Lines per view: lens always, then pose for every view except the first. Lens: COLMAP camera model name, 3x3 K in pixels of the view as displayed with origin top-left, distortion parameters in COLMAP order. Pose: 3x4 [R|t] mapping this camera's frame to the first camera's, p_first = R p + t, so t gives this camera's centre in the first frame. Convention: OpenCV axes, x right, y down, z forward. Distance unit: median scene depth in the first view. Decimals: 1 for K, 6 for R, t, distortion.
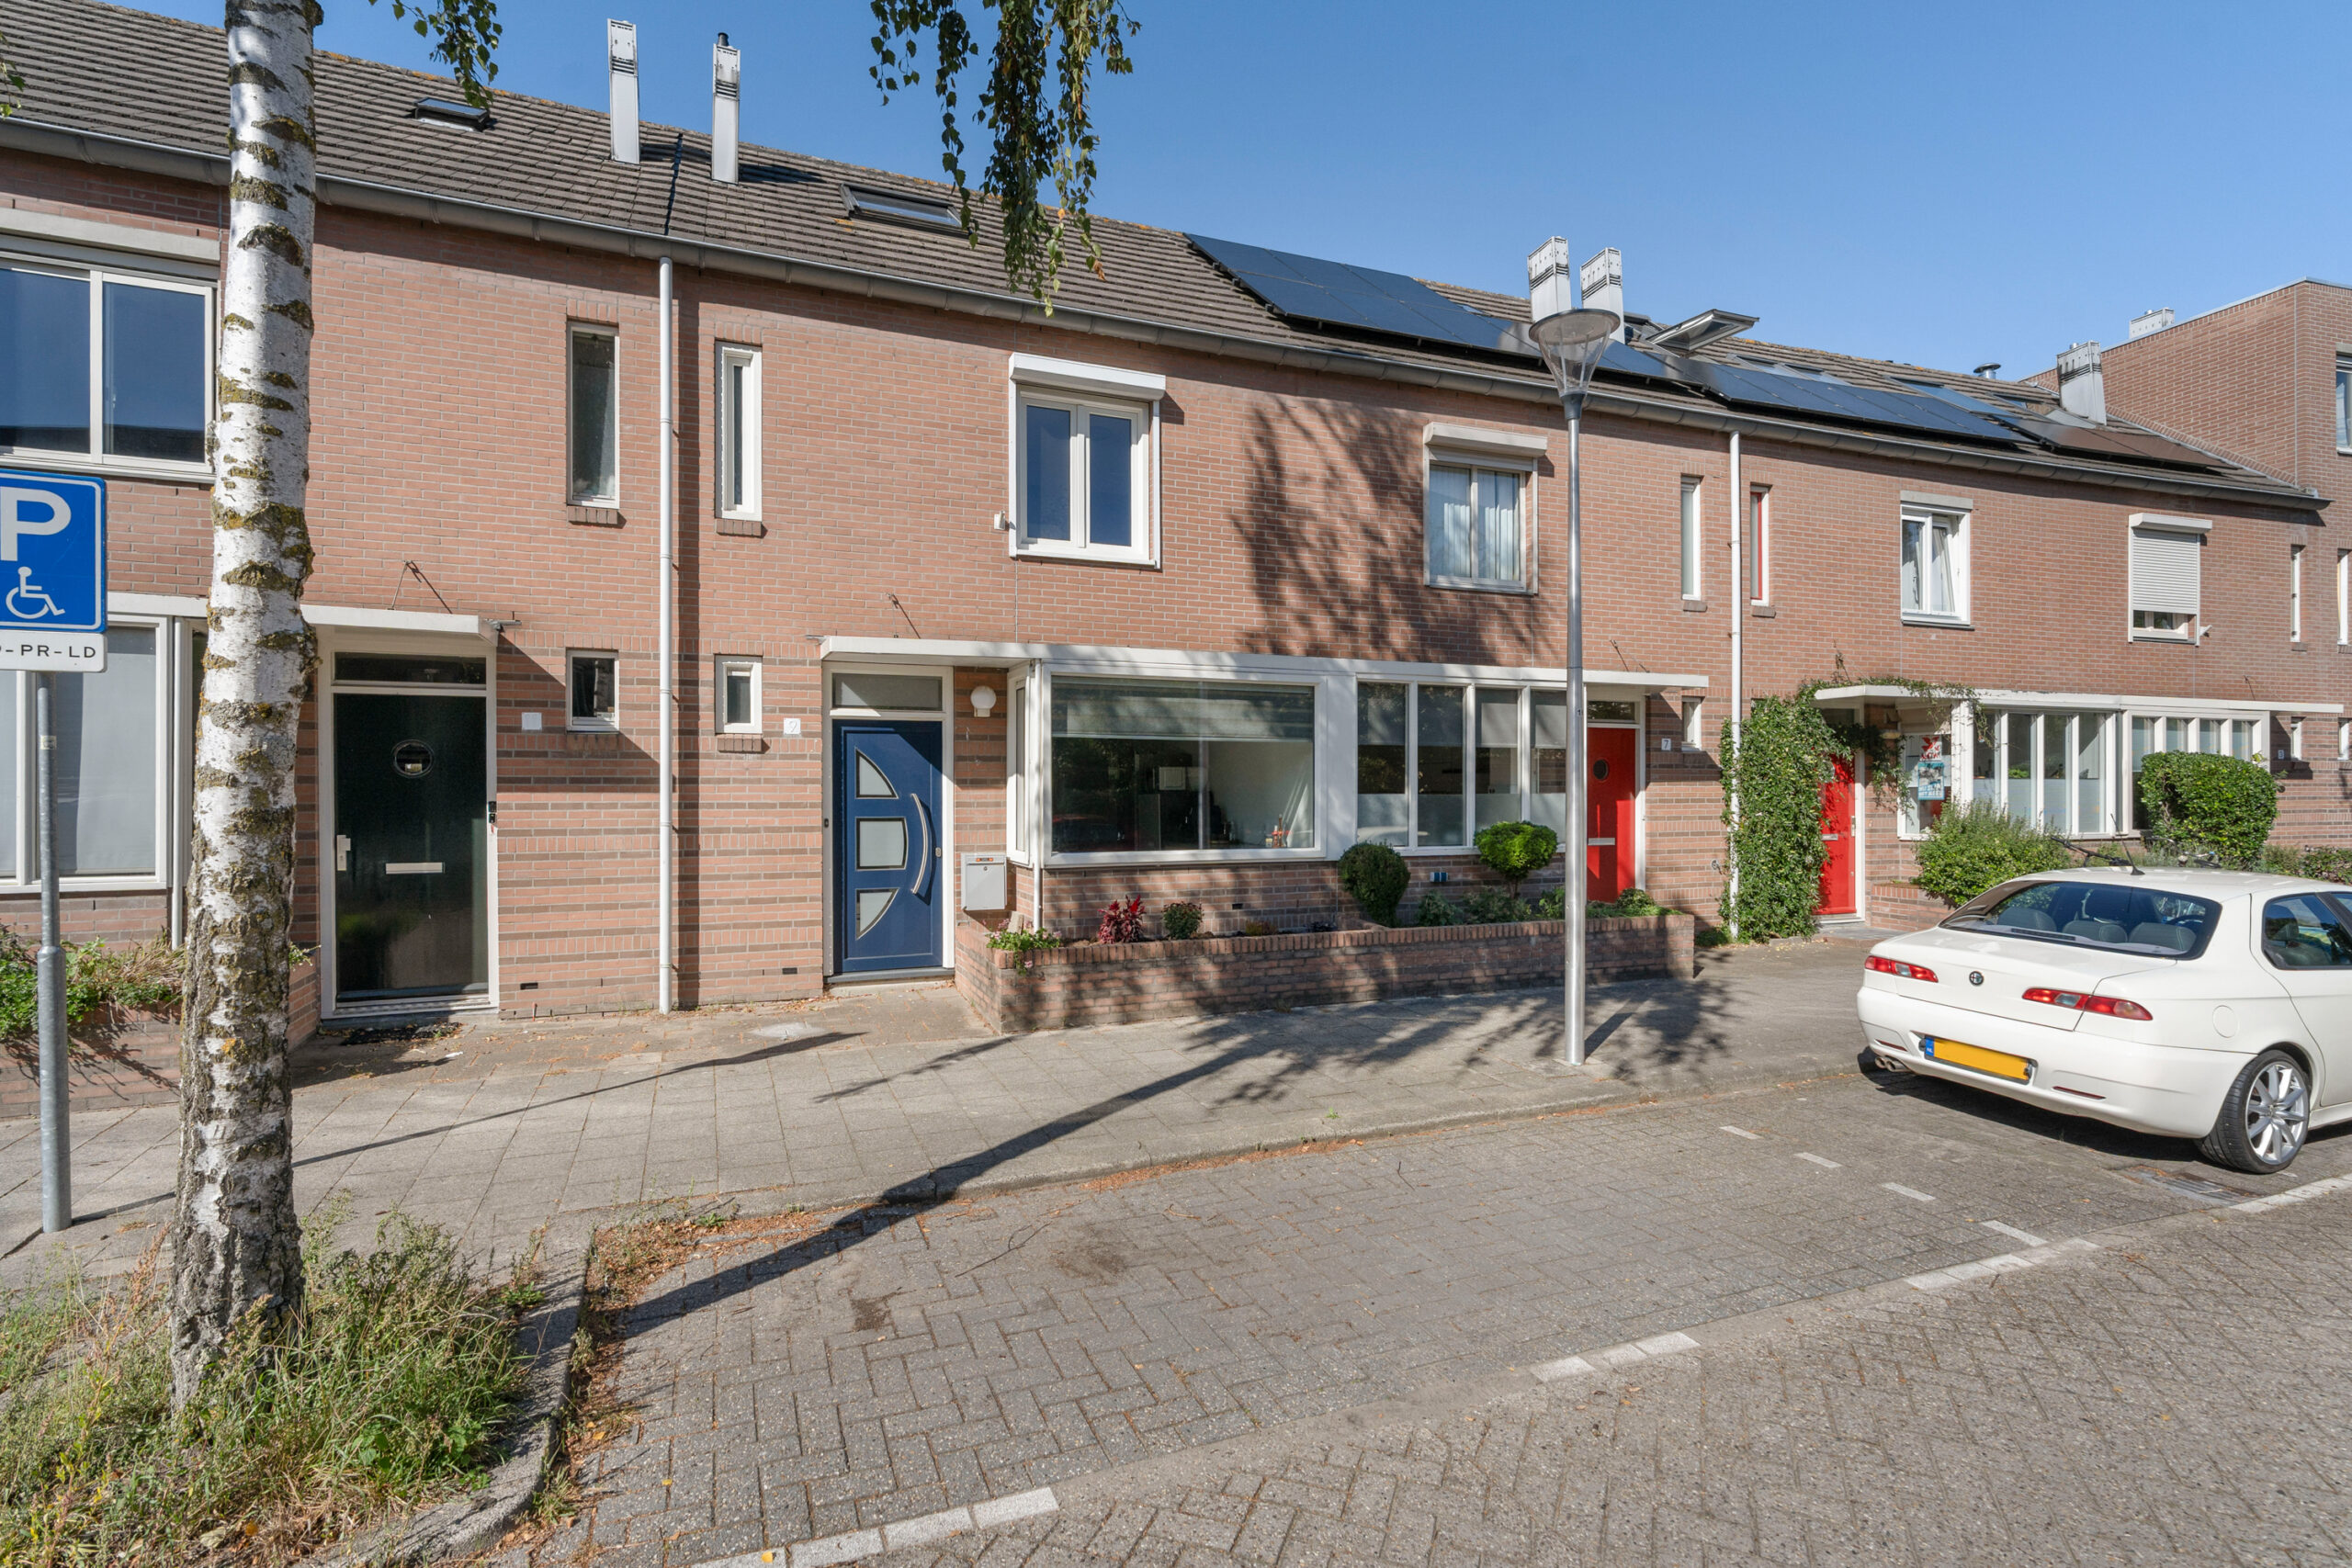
lens RADIAL K [[1077.5, 0, 1171.3], [0, 1077.5, 762.1], [0, 0, 1]] dist [-0.002426, -0.000189]
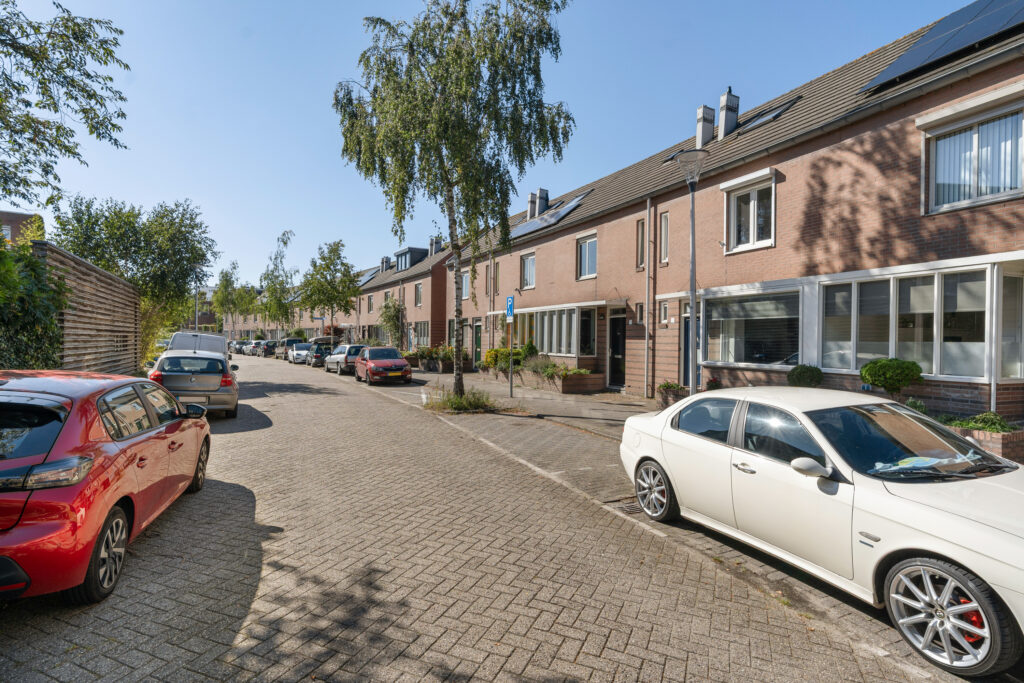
lens RADIAL K [[462.9, 0, 512.0], [0, 462.9, 341.5], [0, 0, 1]] dist [0.000899, 0.000129]
pose [[0.077205, 0.003322, -0.997010, 1.068251], [0.014252, 0.999889, 0.004435, 0.019306], [0.996913, -0.014552, 0.077149, 0.377703]]
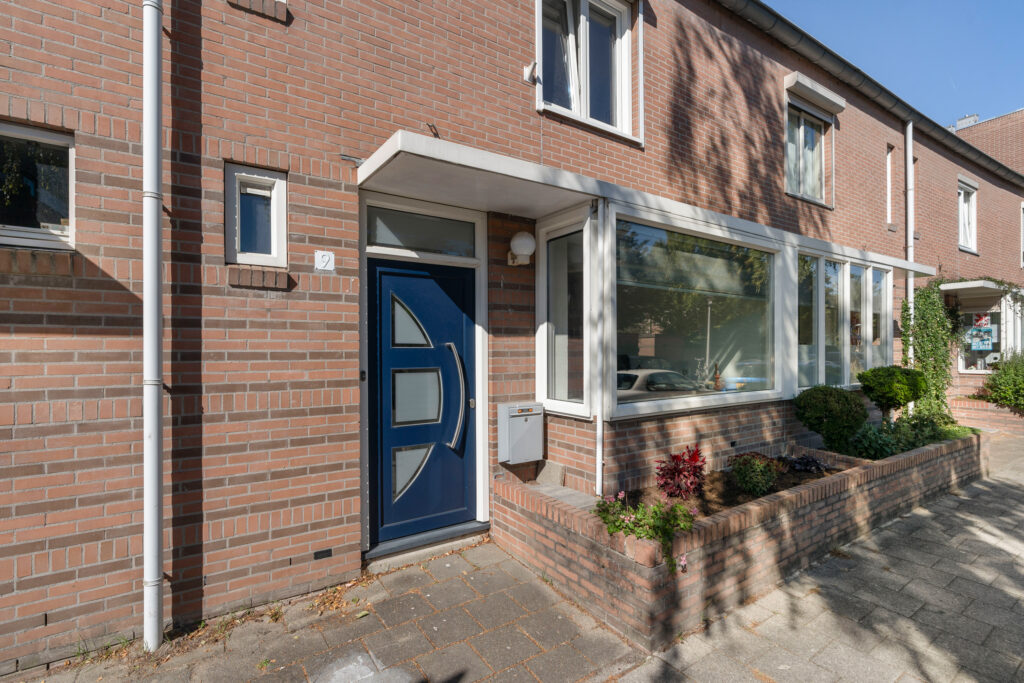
lens RADIAL K [[470.1, 0, 512.0], [0, 470.1, 341.5], [0, 0, 1]] dist [-0.003342, -0.000226]
pose [[0.979497, 0.003019, 0.201434, -0.283582], [-0.005541, 0.999913, 0.011956, 0.024253], [-0.201380, -0.012827, 0.979429, 0.615330]]
